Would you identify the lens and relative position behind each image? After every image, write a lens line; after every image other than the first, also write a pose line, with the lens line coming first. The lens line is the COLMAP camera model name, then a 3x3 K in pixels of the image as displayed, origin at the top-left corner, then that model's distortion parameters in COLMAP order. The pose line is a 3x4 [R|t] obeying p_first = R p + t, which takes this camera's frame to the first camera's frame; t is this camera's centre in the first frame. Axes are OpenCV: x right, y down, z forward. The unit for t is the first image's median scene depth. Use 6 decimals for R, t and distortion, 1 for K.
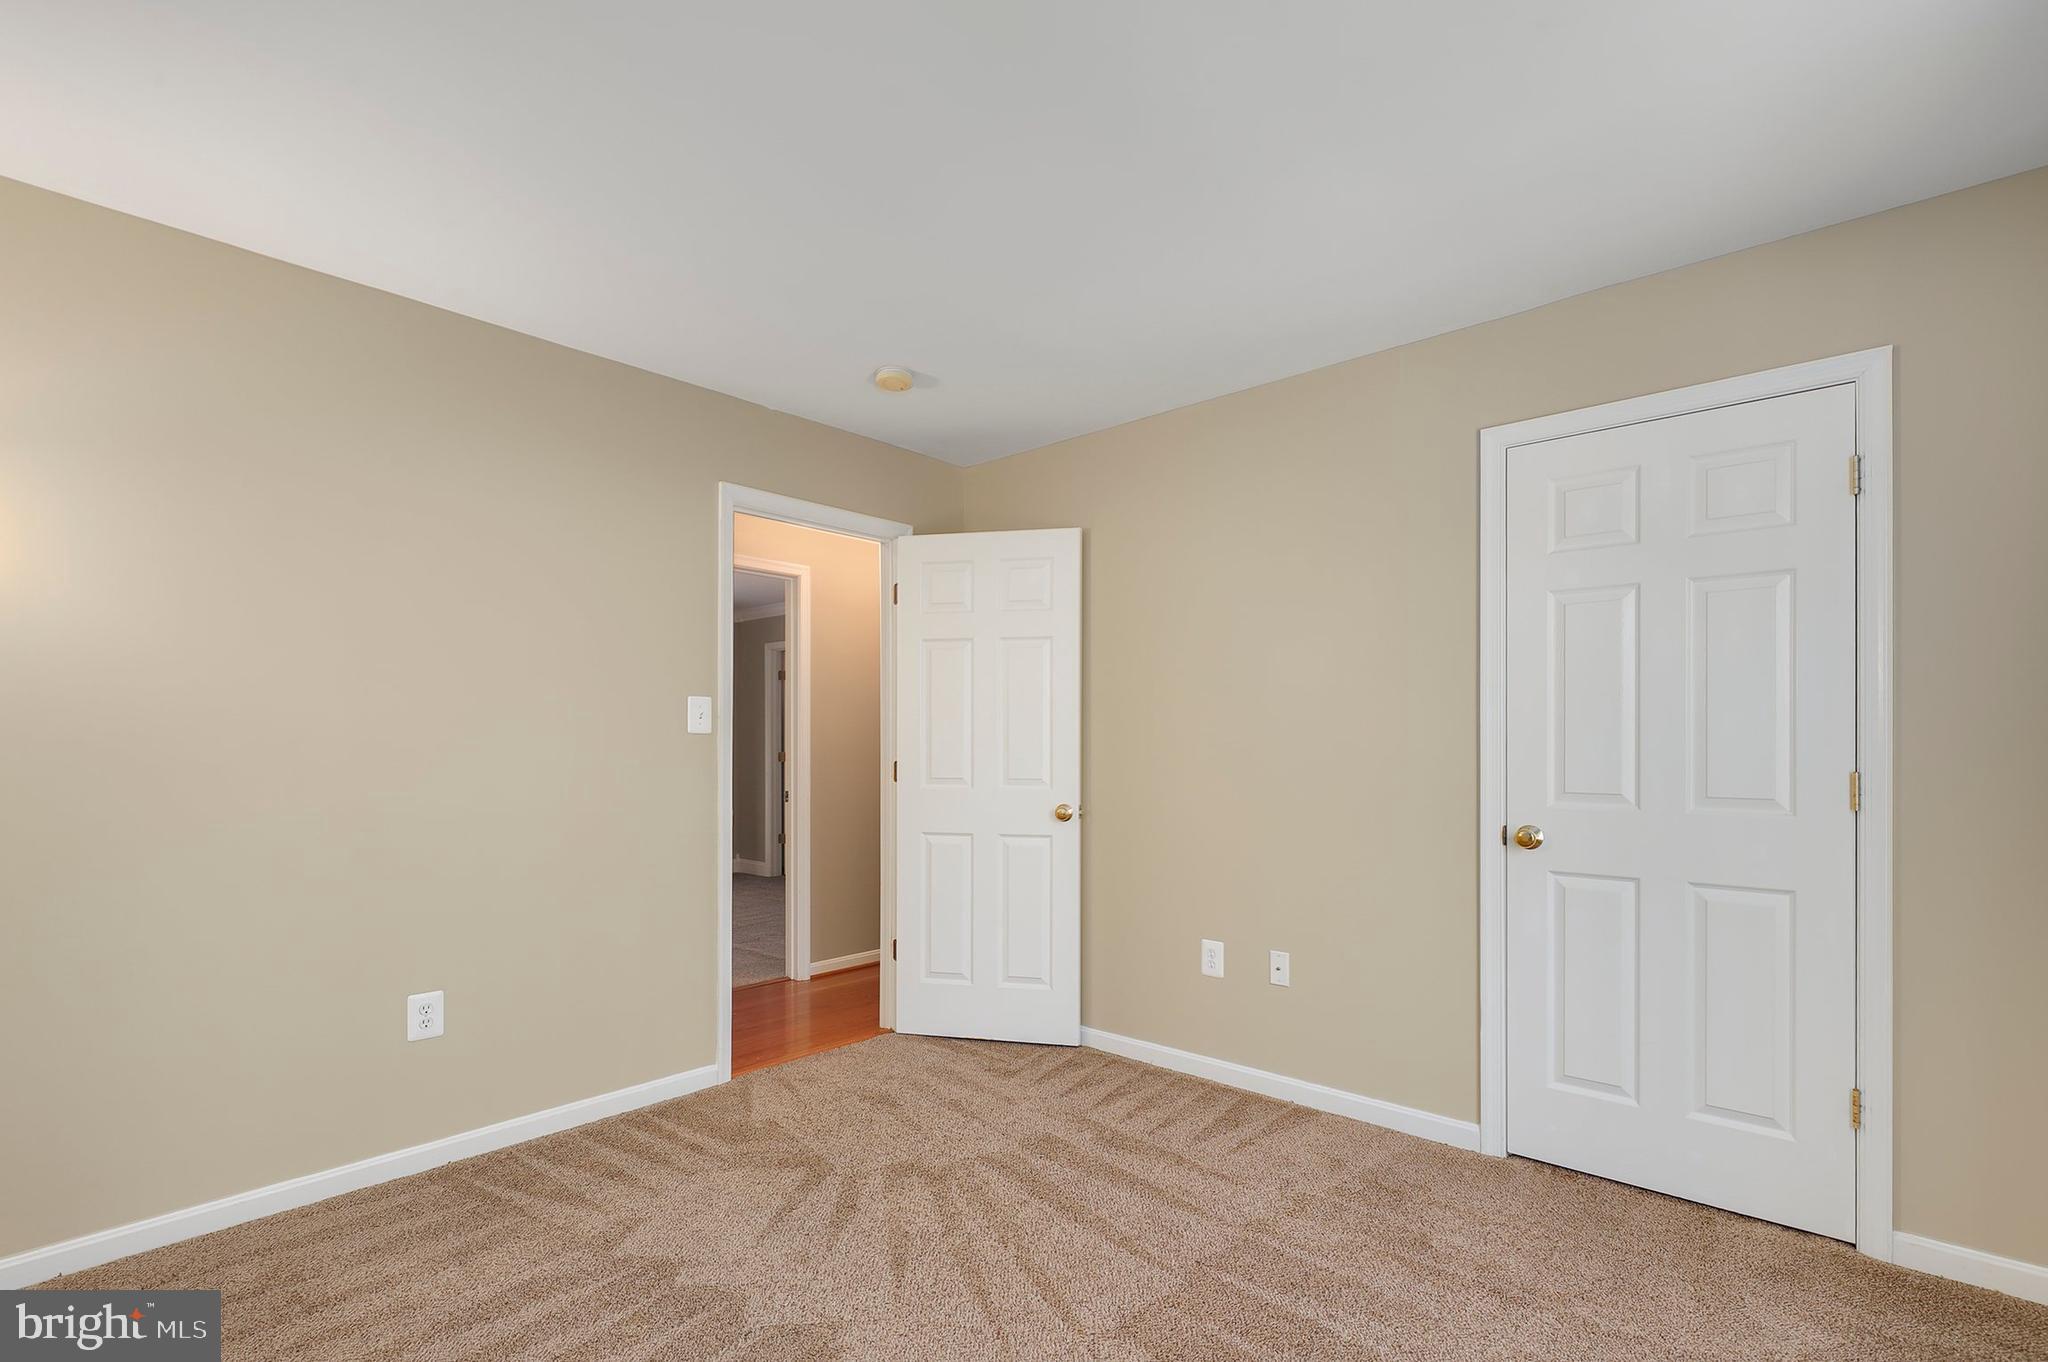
lens RADIAL K [[959.1, 0, 1026.6], [0, 959.1, 759.0], [0, 0, 1]] dist [0.001666, 0.000254]
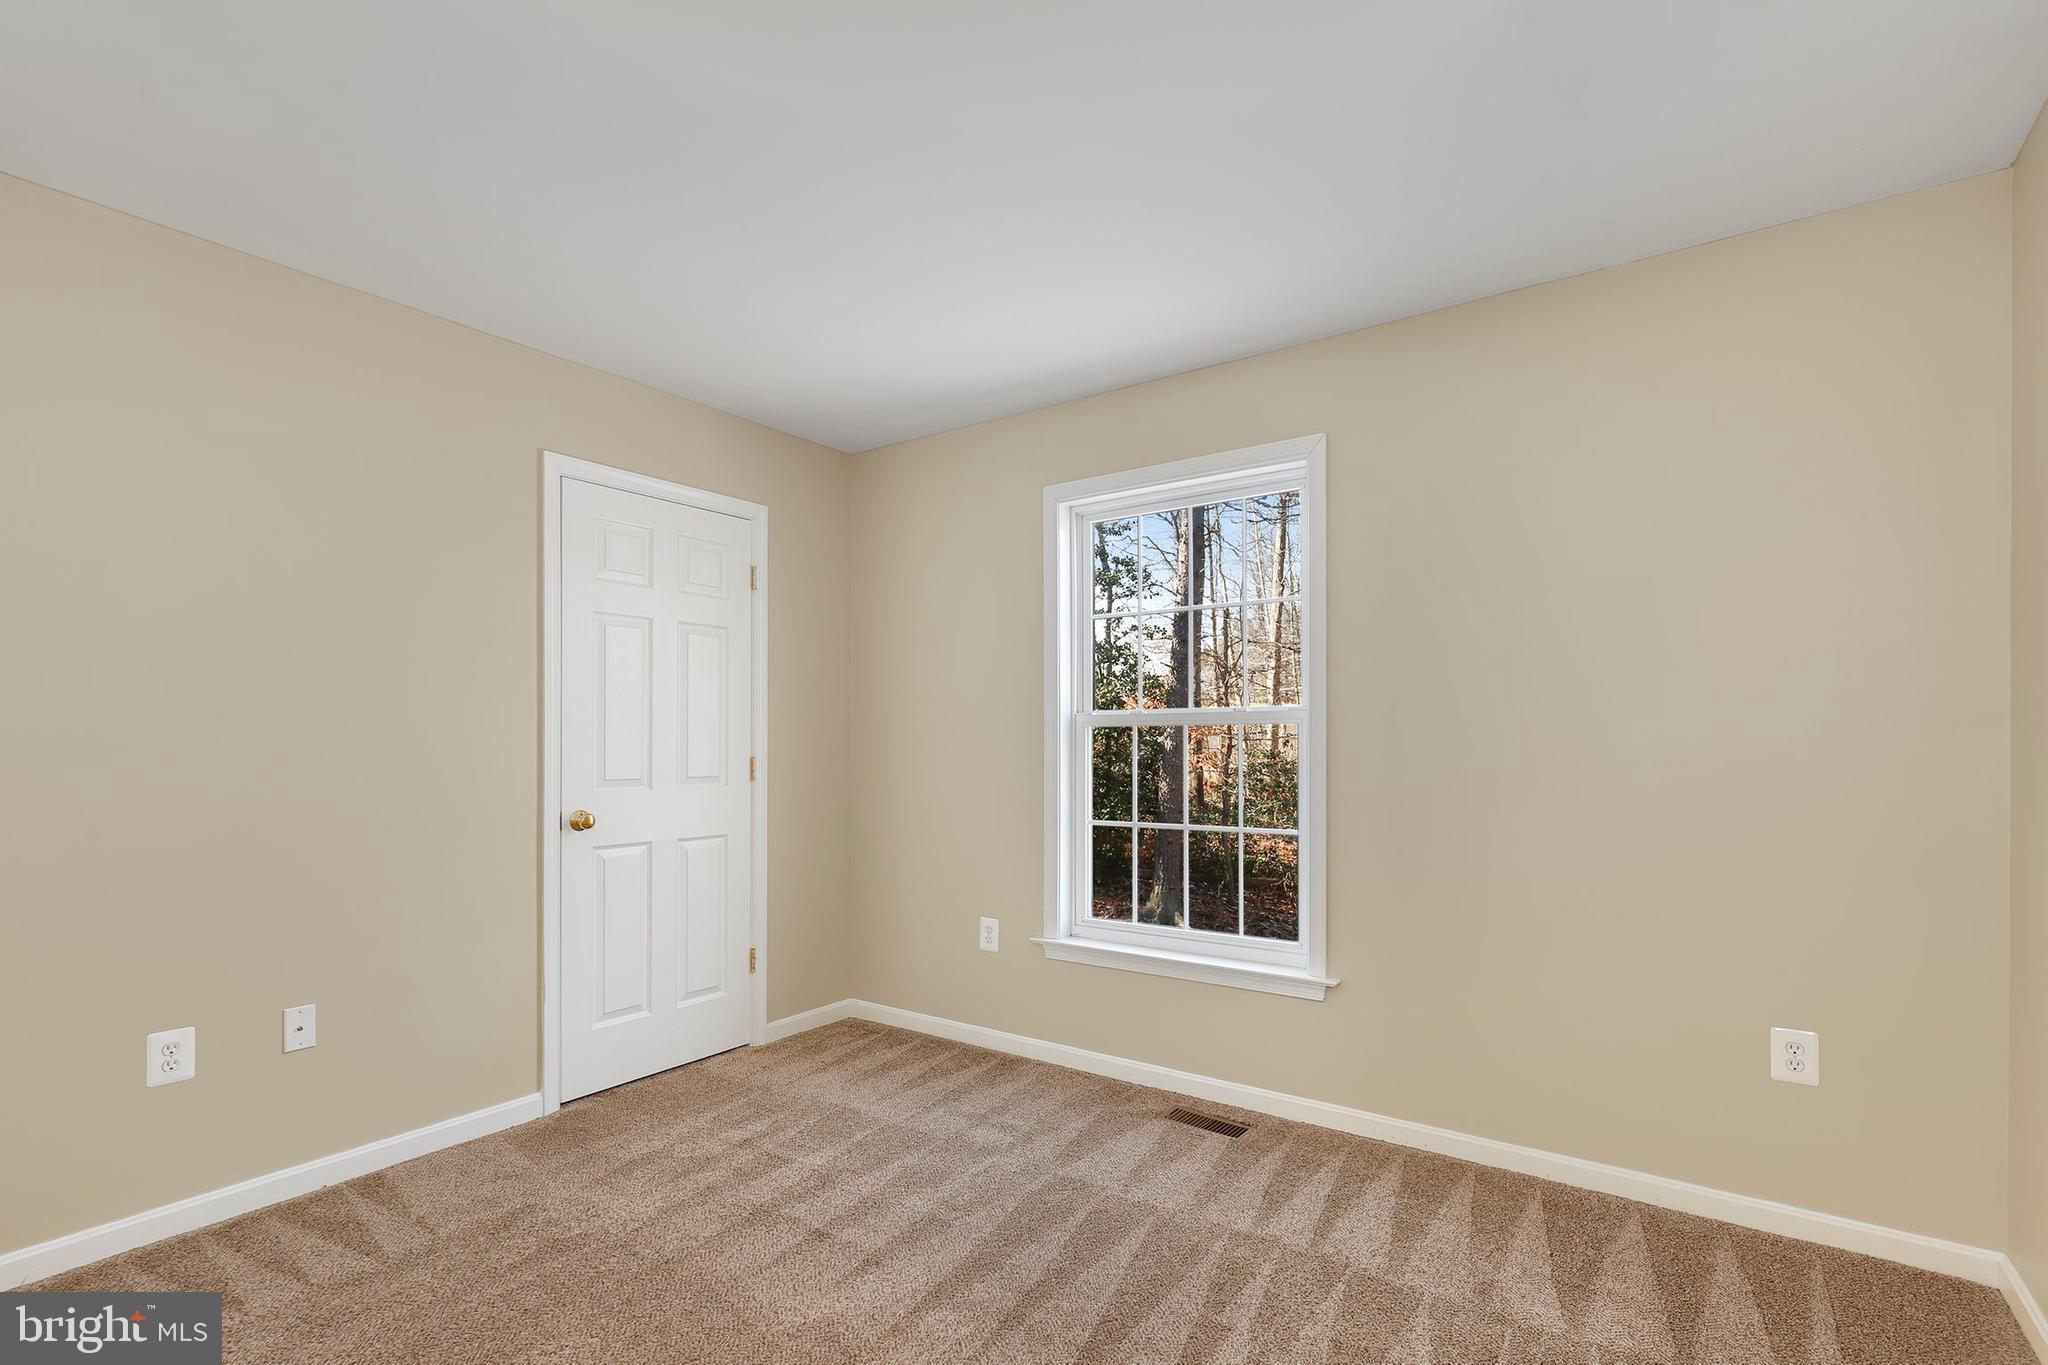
lens RADIAL K [[959.1, 0, 1026.6], [0, 959.1, 760.5], [0, 0, 1]] dist [0.001666, 0.000254]
pose [[-0.121938, -0.019604, 0.992344, -0.685122], [0.016960, 0.999618, 0.021832, -0.006482], [-0.992393, 0.019492, -0.121559, 0.601976]]
